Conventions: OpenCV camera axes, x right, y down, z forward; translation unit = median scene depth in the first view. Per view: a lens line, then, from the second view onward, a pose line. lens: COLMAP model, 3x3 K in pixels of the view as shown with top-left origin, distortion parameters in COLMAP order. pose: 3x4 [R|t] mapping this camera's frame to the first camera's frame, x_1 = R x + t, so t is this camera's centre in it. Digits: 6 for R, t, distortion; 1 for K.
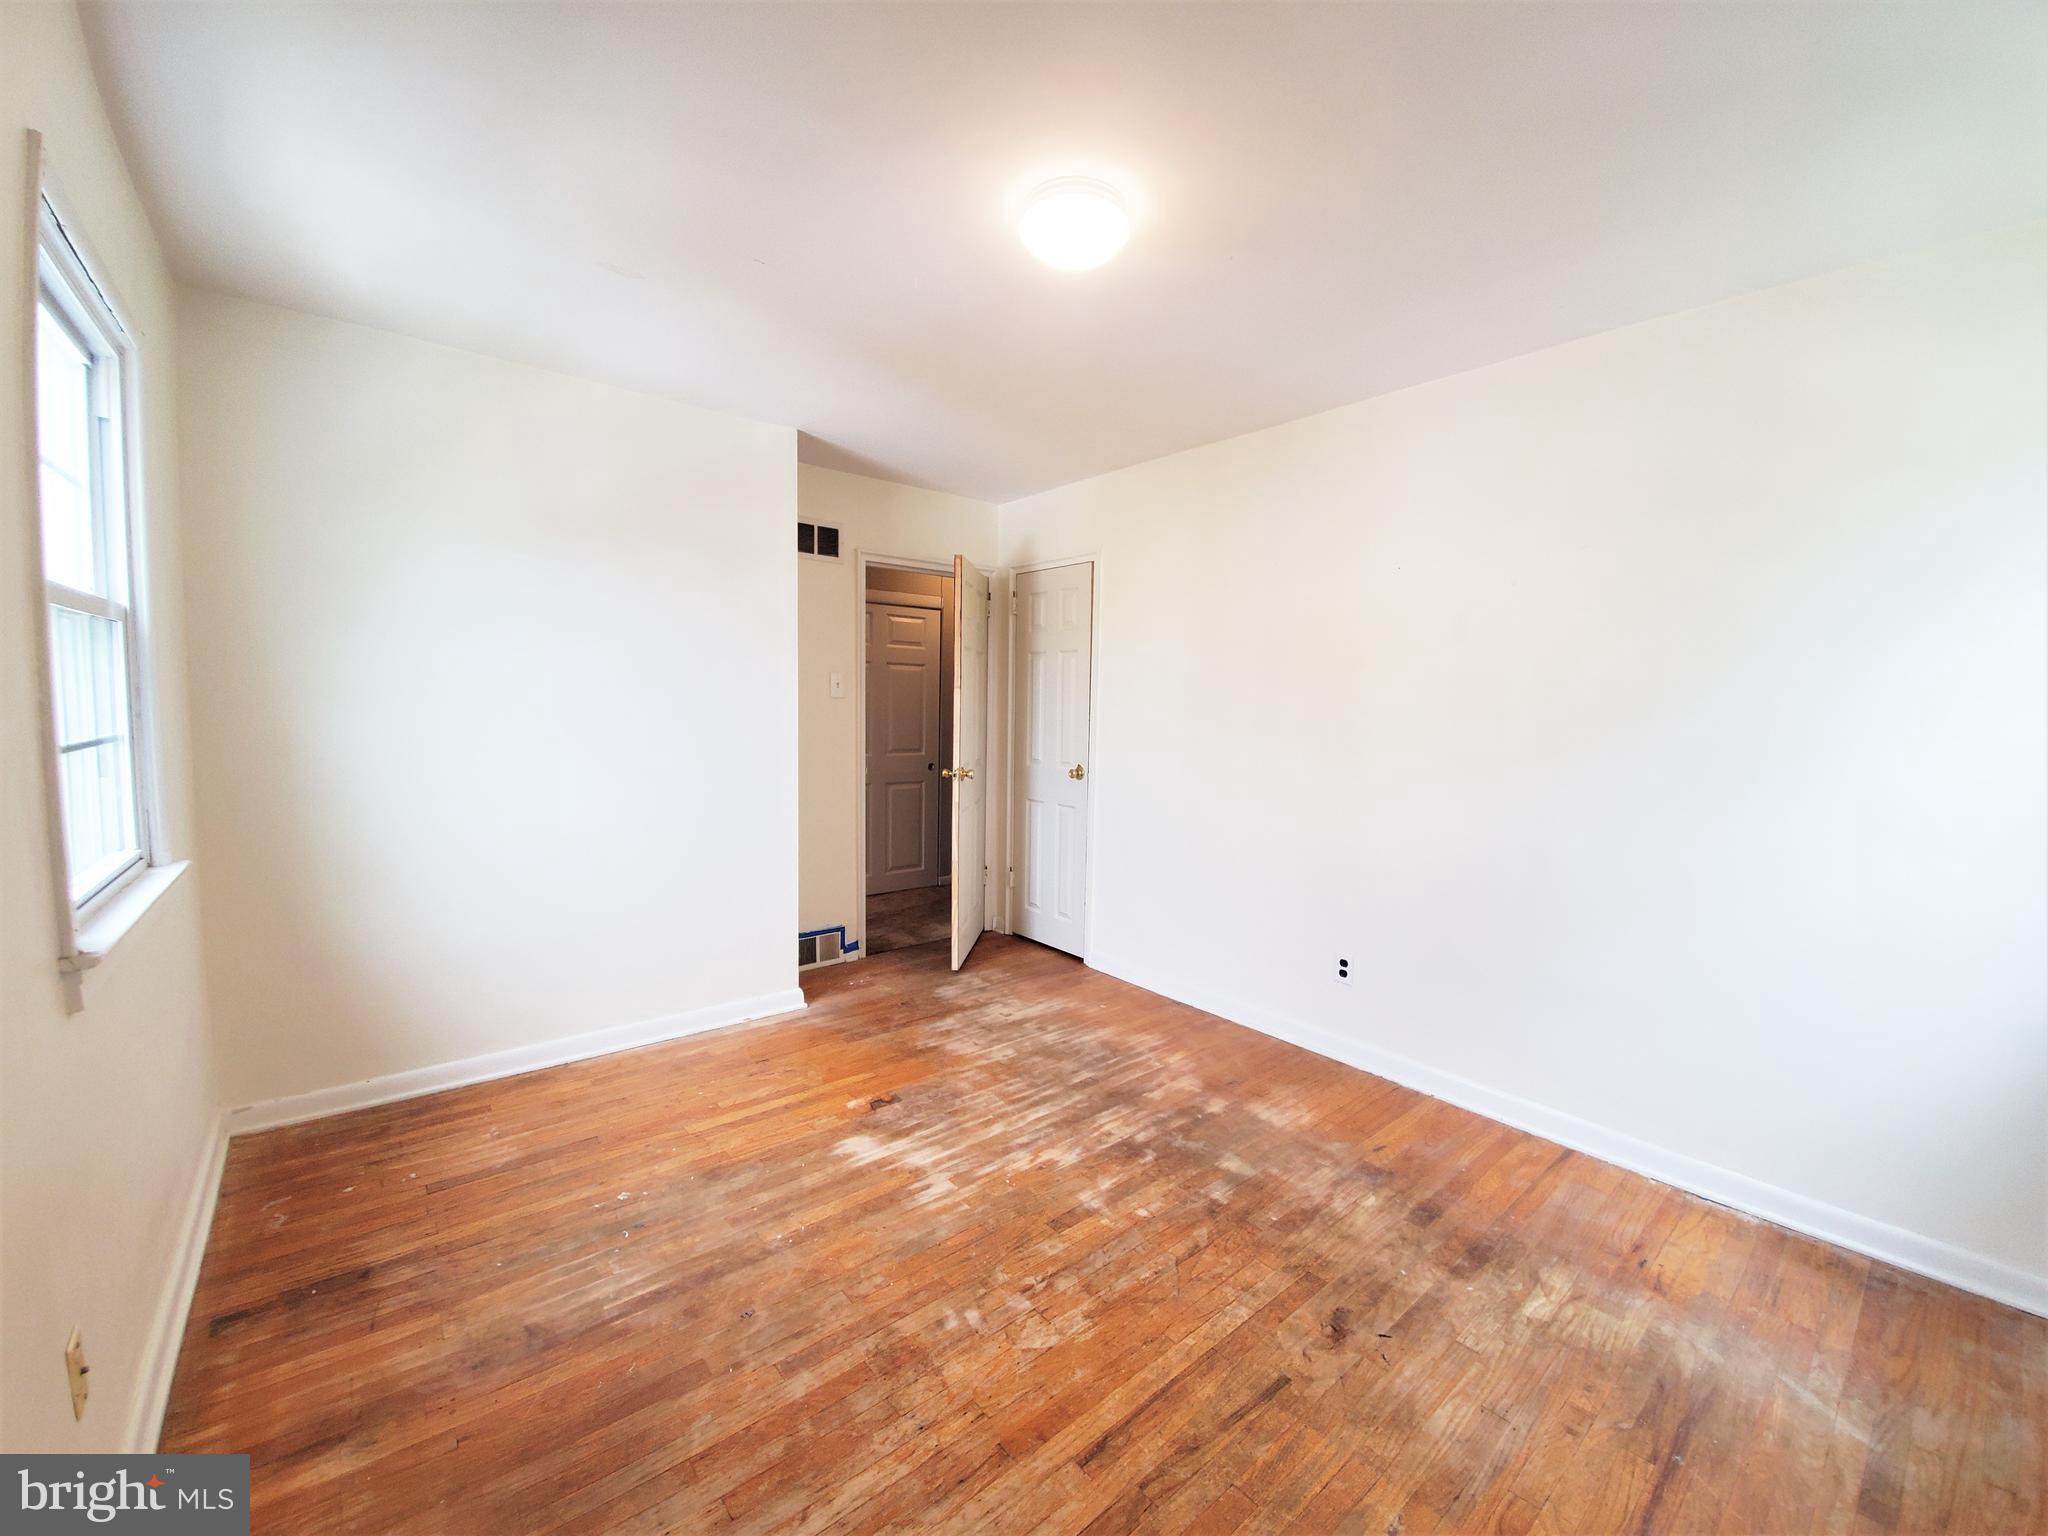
lens RADIAL K [[812.8, 0, 1044.9], [0, 812.8, 770.1], [0, 0, 1]] dist [0.013938, -0.016916]
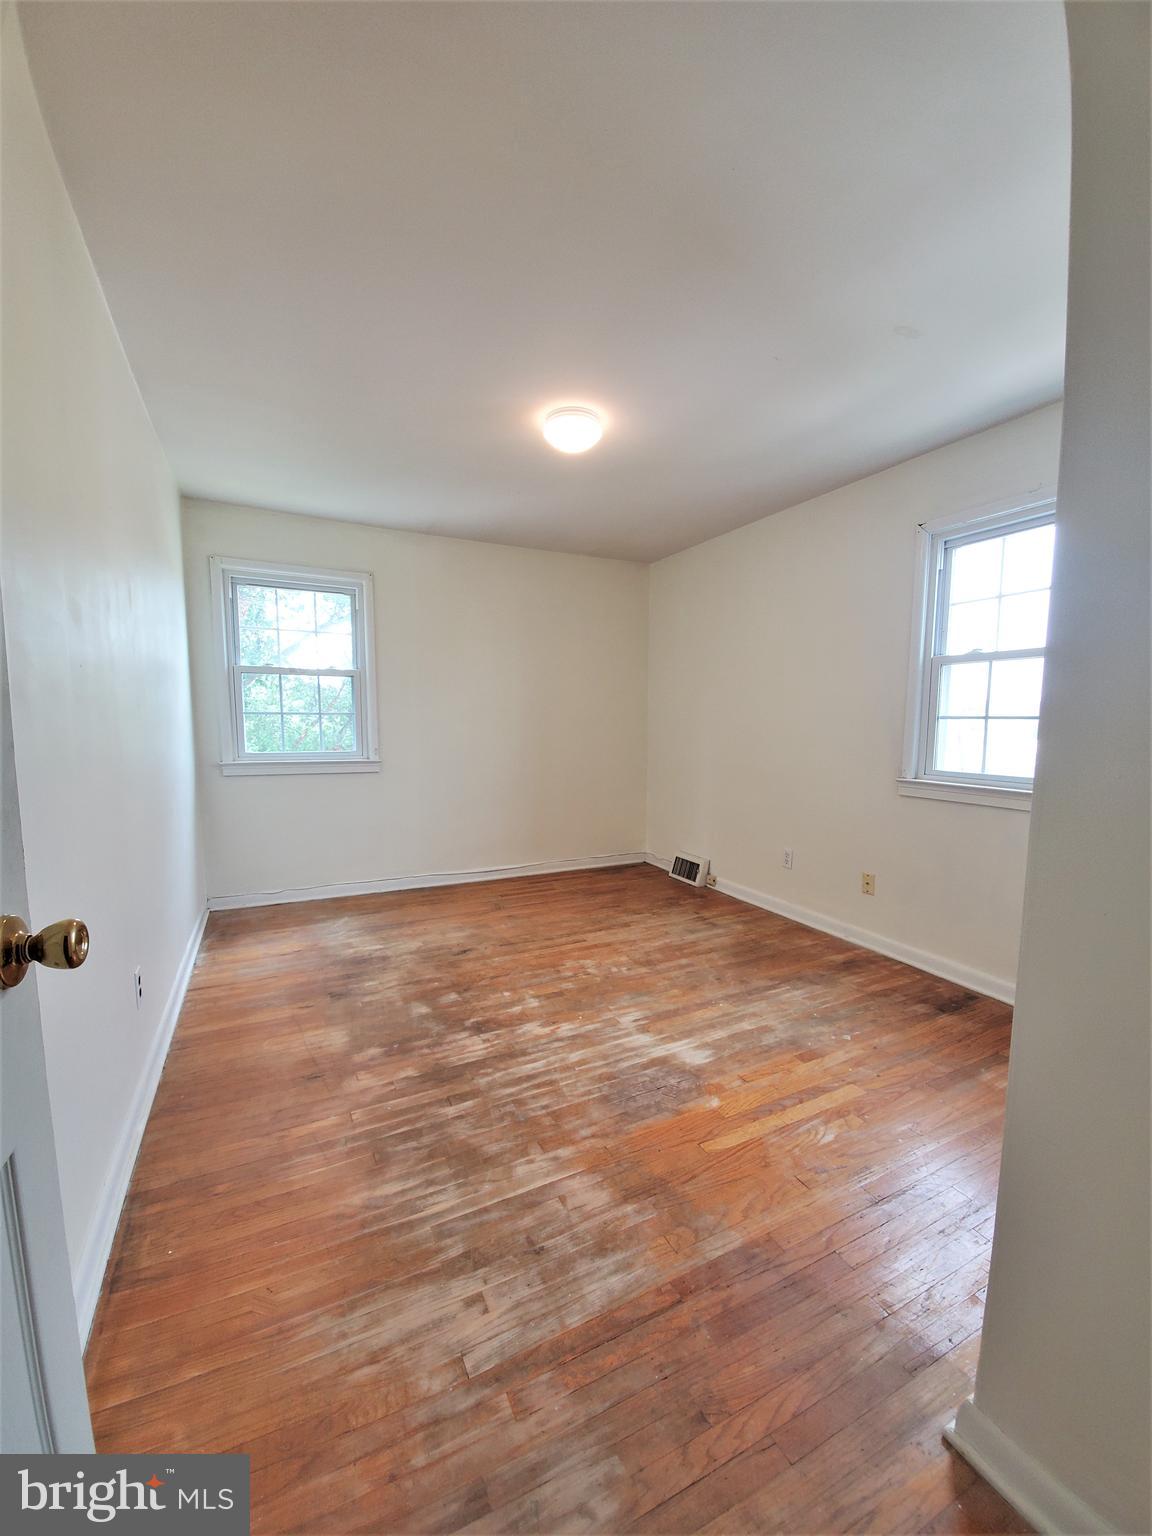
lens RADIAL K [[609.6, 0, 576.0], [0, 609.6, 768.0], [0, 0, 1]] dist [0.013938, -0.016916]
pose [[-0.972511, -0.047884, 0.227879, -0.254980], [-0.010107, 0.986386, 0.164135, -0.107487], [-0.232636, 0.157320, -0.959756, 1.904596]]
